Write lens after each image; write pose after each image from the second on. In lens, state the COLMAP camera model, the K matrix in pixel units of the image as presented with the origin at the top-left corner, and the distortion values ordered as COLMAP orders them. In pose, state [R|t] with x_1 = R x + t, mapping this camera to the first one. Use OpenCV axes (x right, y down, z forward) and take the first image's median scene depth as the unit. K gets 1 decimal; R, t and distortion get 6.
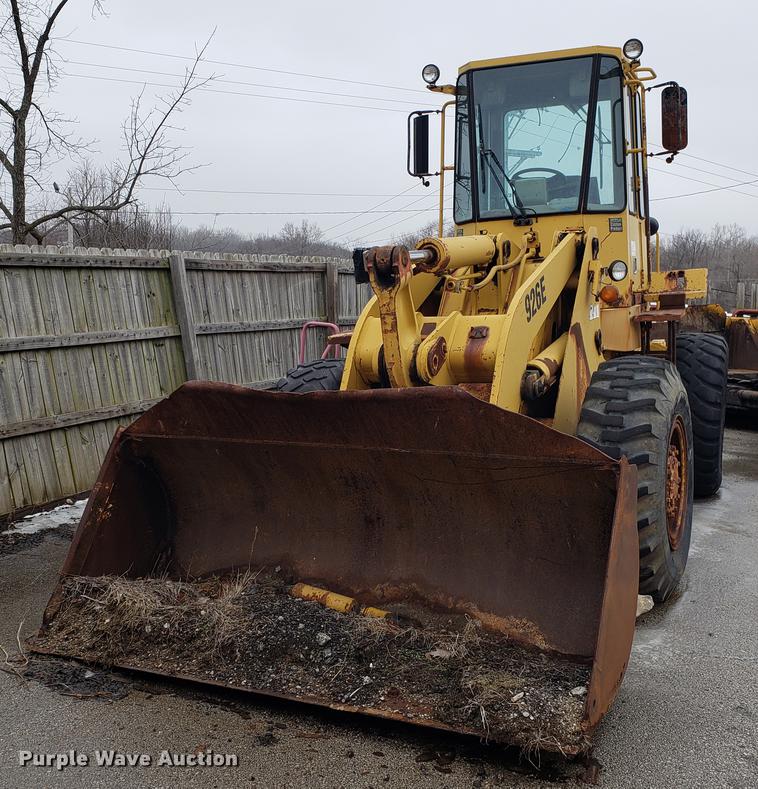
lens RADIAL K [[988.0, 0, 379.0], [0, 988.0, 394.5], [0, 0, 1]] dist [0.093304, -0.012860]
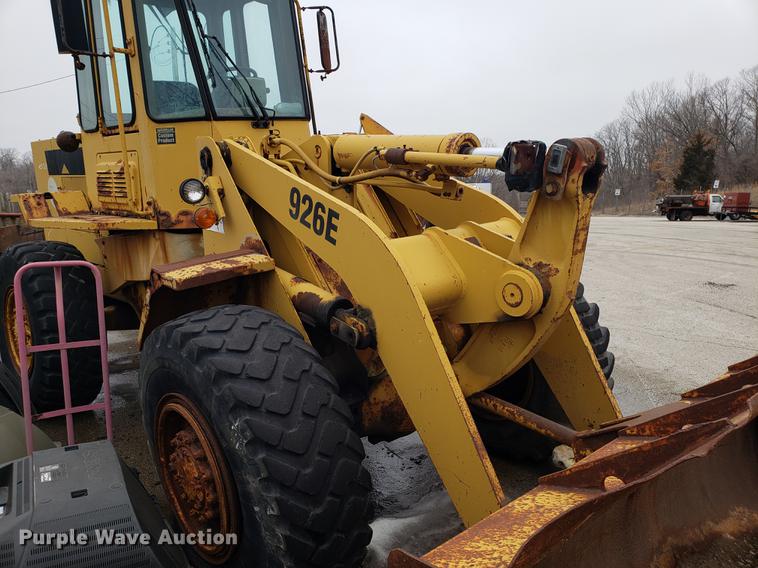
lens RADIAL K [[599.4, 0, 379.0], [0, 599.4, 284.0], [0, 0, 1]] dist [0.016548, 0.001840]
pose [[0.419131, -0.173737, 0.891148, -0.331344], [0.132594, 0.982710, 0.129226, -0.084741], [-0.898191, 0.063998, 0.434921, 0.663239]]
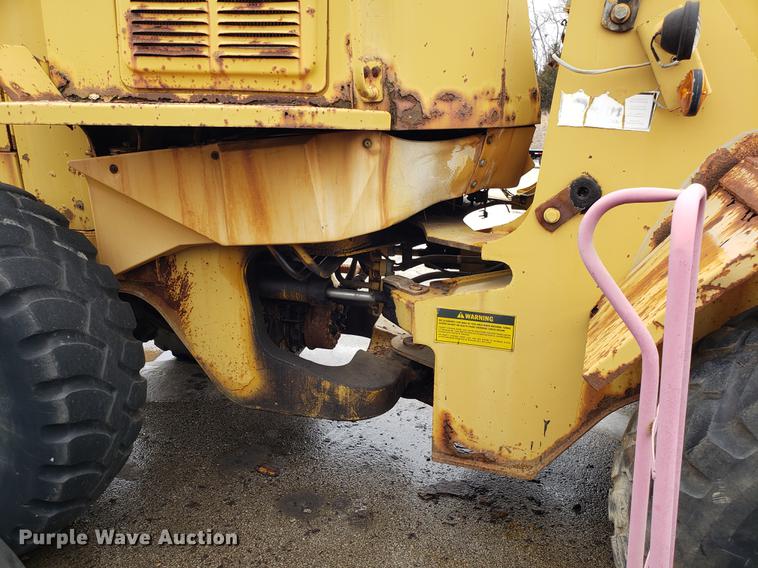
lens RADIAL K [[599.4, 0, 379.0], [0, 599.4, 284.0], [0, 0, 1]] dist [0.016548, 0.001840]
pose [[-0.119739, -0.278953, 0.952810, -0.183639], [0.104269, 0.950874, 0.291490, -0.102550], [-0.987315, 0.134252, -0.084771, 1.115255]]
